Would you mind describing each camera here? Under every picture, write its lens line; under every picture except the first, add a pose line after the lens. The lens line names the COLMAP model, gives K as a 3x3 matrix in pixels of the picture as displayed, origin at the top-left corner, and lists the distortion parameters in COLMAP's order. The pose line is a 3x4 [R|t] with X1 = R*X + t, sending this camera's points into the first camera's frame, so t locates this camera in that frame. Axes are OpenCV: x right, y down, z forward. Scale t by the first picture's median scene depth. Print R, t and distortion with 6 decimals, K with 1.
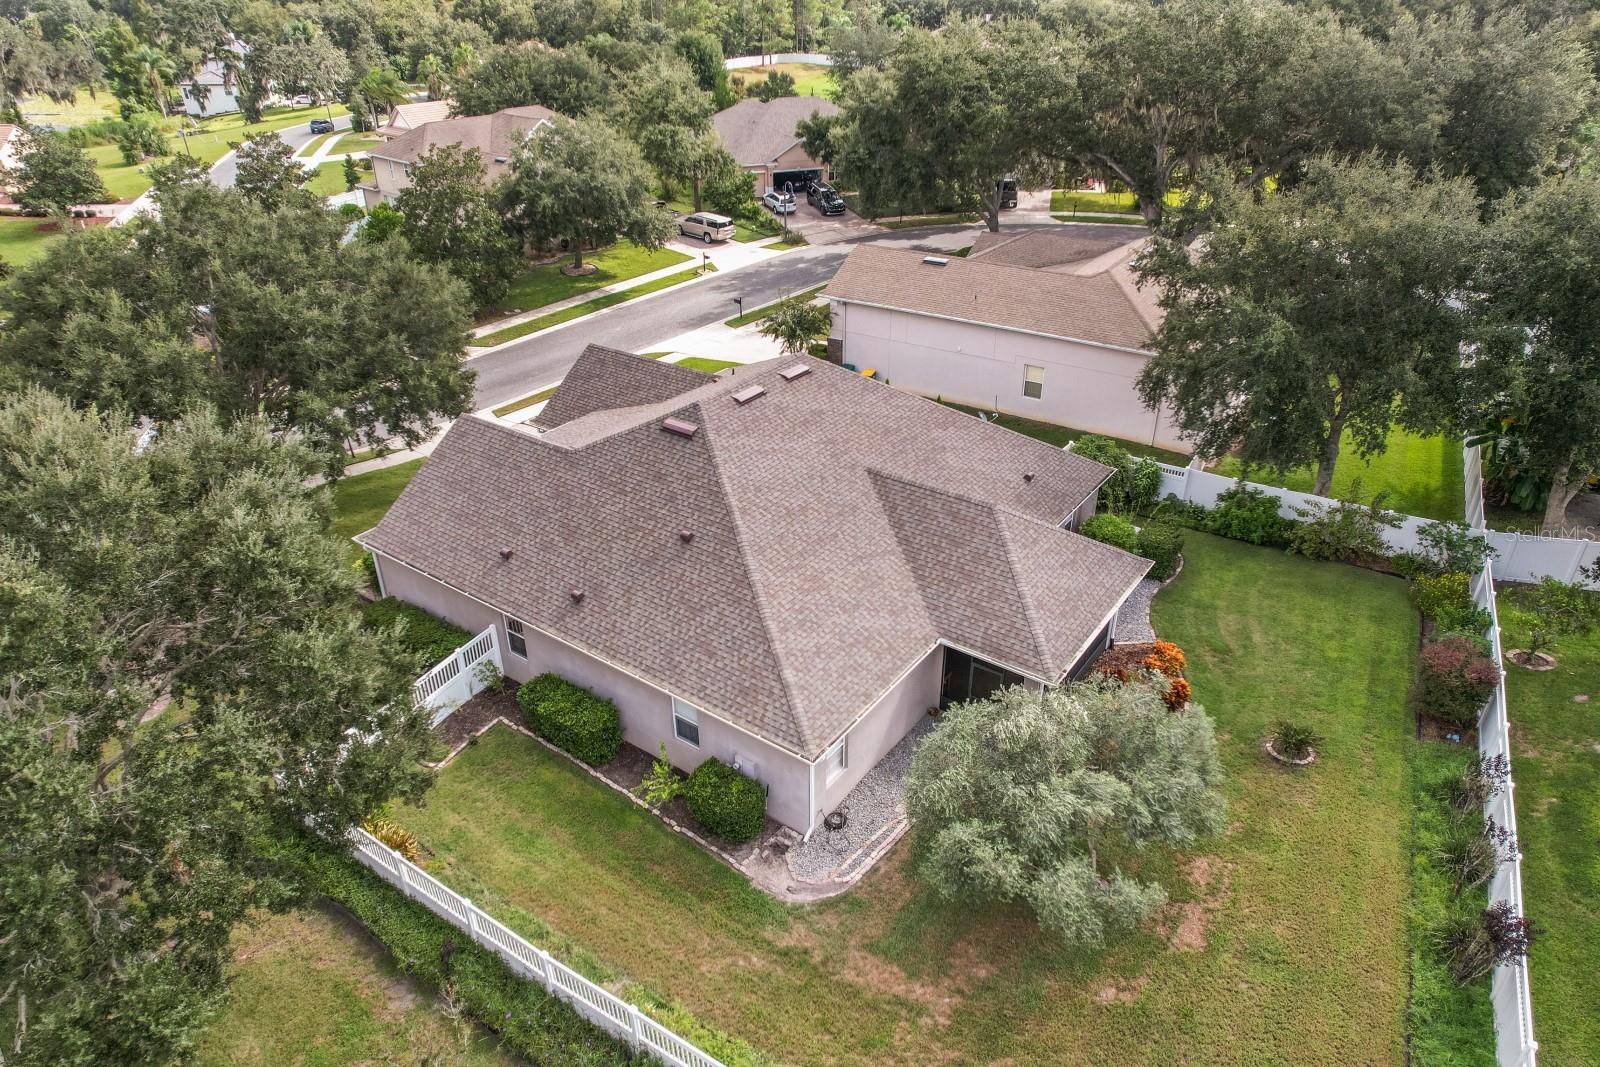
lens RADIAL K [[1022.3, 0, 800.0], [0, 1022.3, 533.5], [0, 0, 1]] dist [-0.068052, 0.067171]
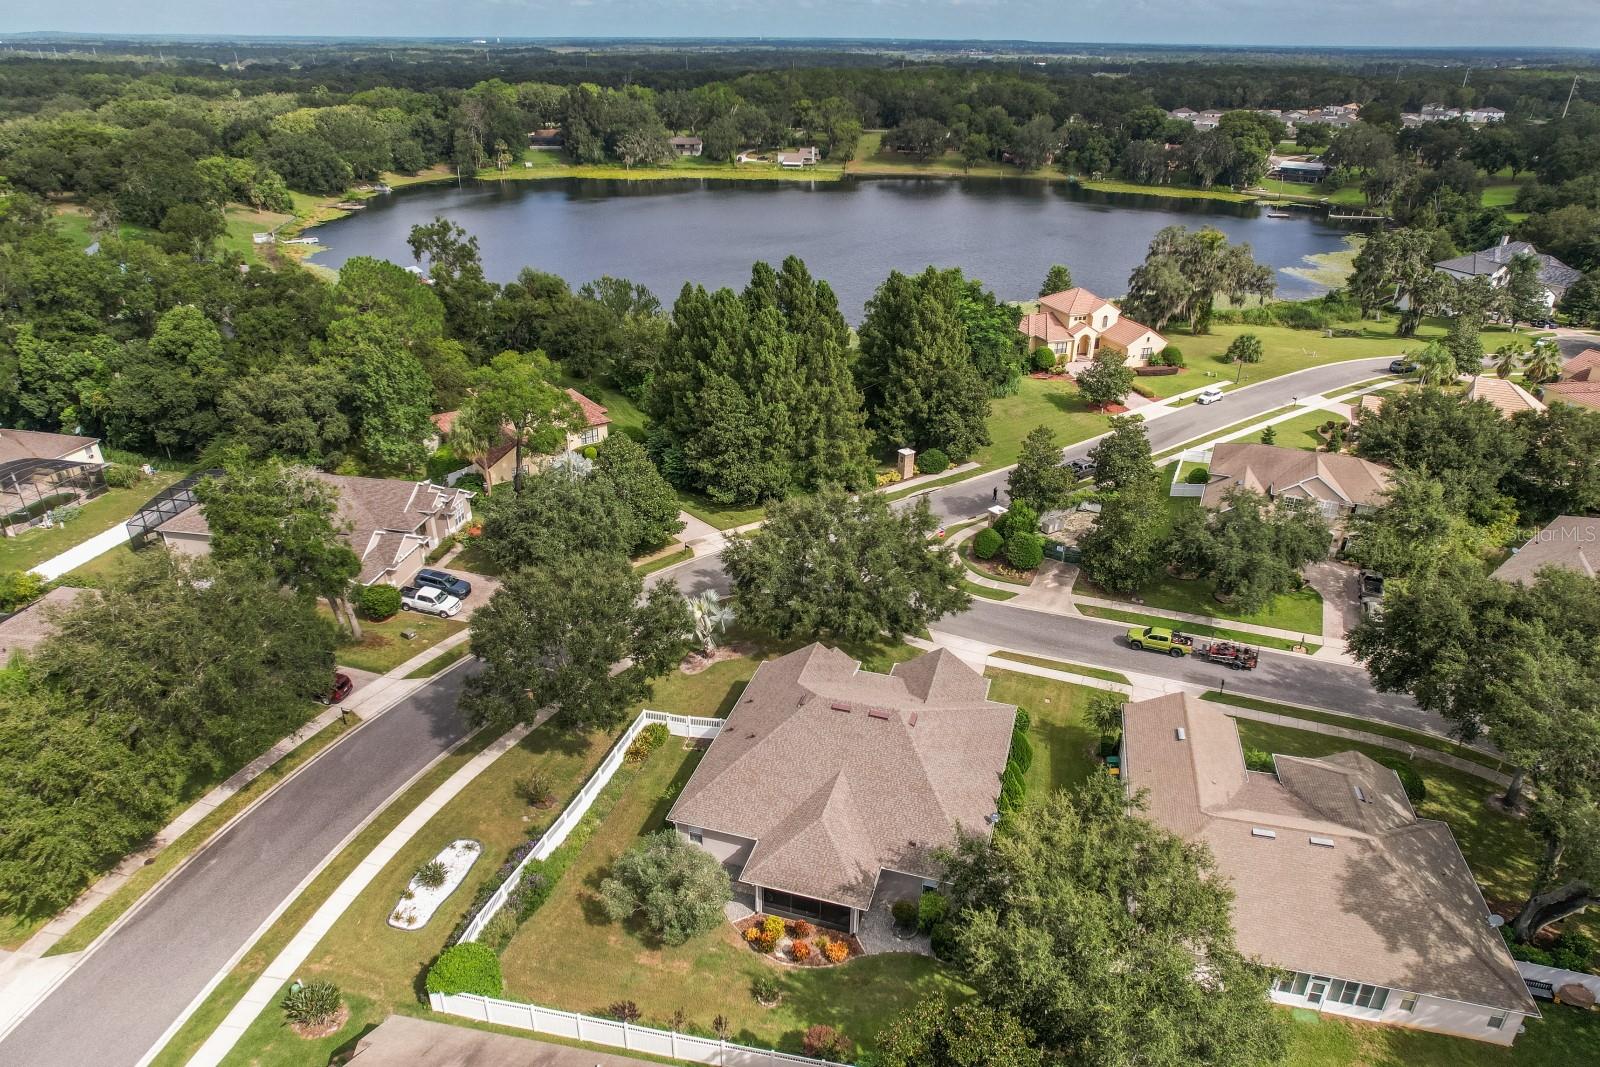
lens RADIAL K [[1022.3, 0, 800.0], [0, 1022.3, 533.5], [0, 0, 1]] dist [-0.068052, 0.067171]
pose [[0.326842, 0.430852, -0.841154, 0.655531], [-0.475670, 0.844080, 0.247522, -0.397284], [0.816647, 0.319211, 0.480825, -0.067922]]
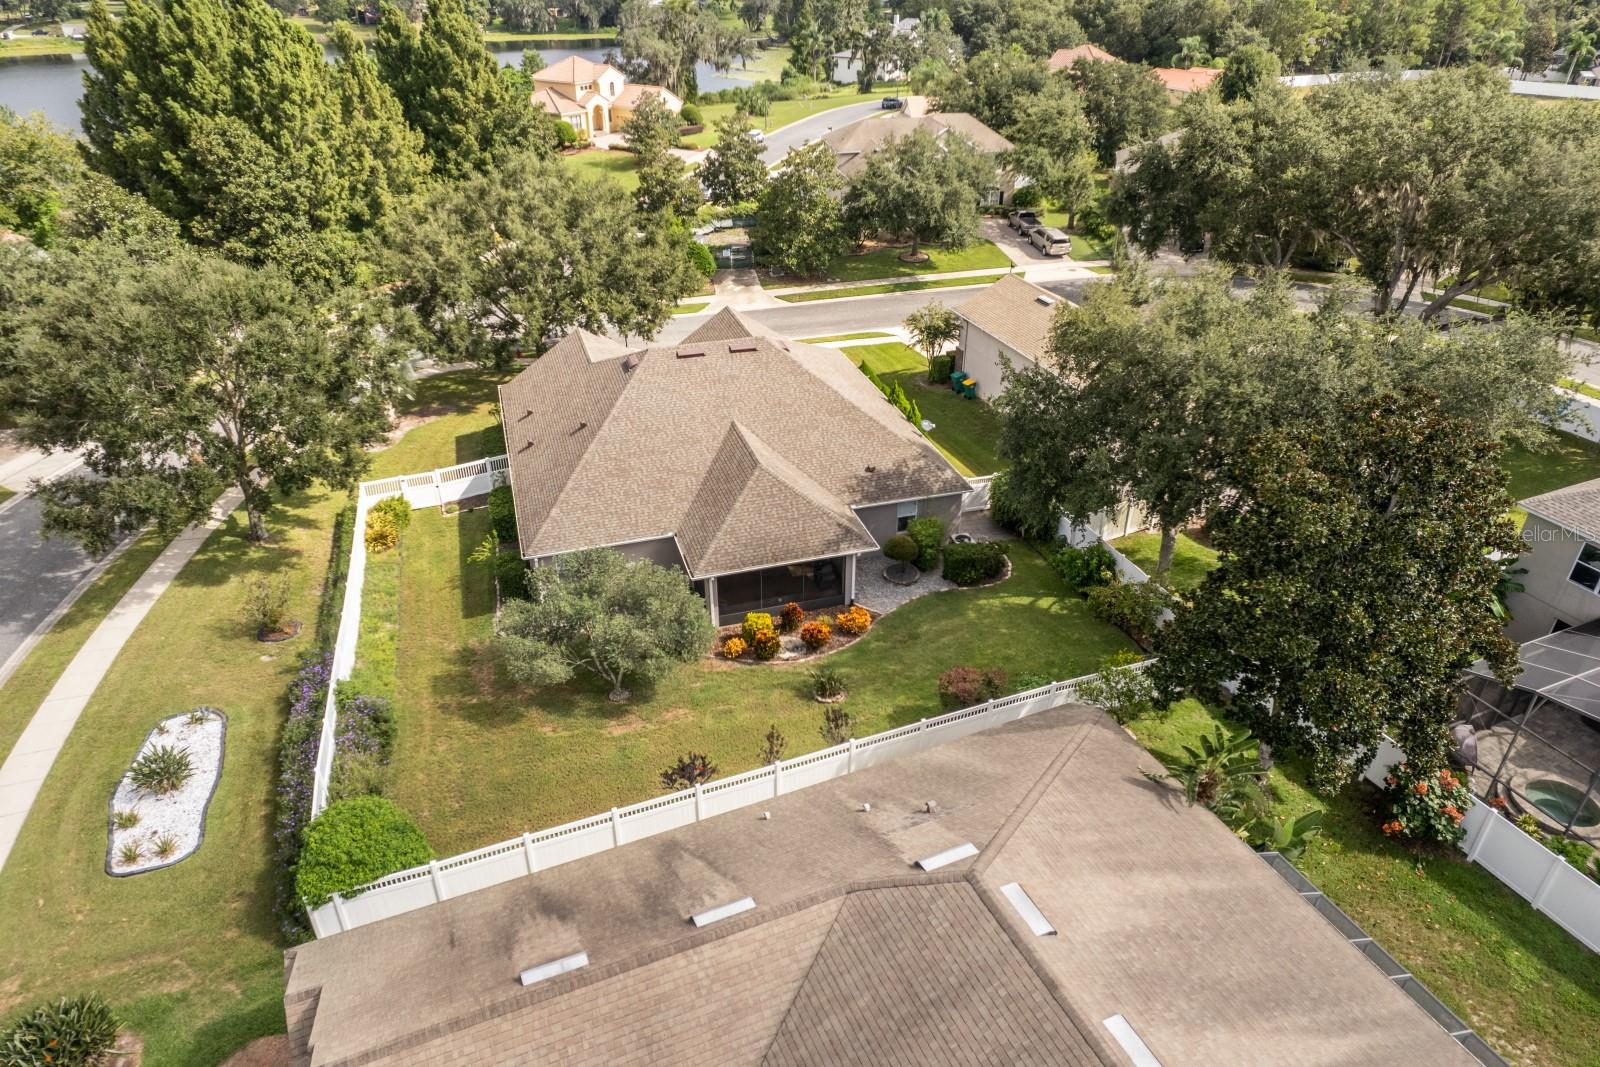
lens RADIAL K [[1022.3, 0, 800.0], [0, 1022.3, 533.5], [0, 0, 1]] dist [-0.068052, 0.067171]
pose [[0.803519, 0.310183, -0.508079, 0.390512], [-0.300359, 0.948157, 0.103837, -0.039118], [0.513947, 0.069171, 0.855029, -0.060481]]
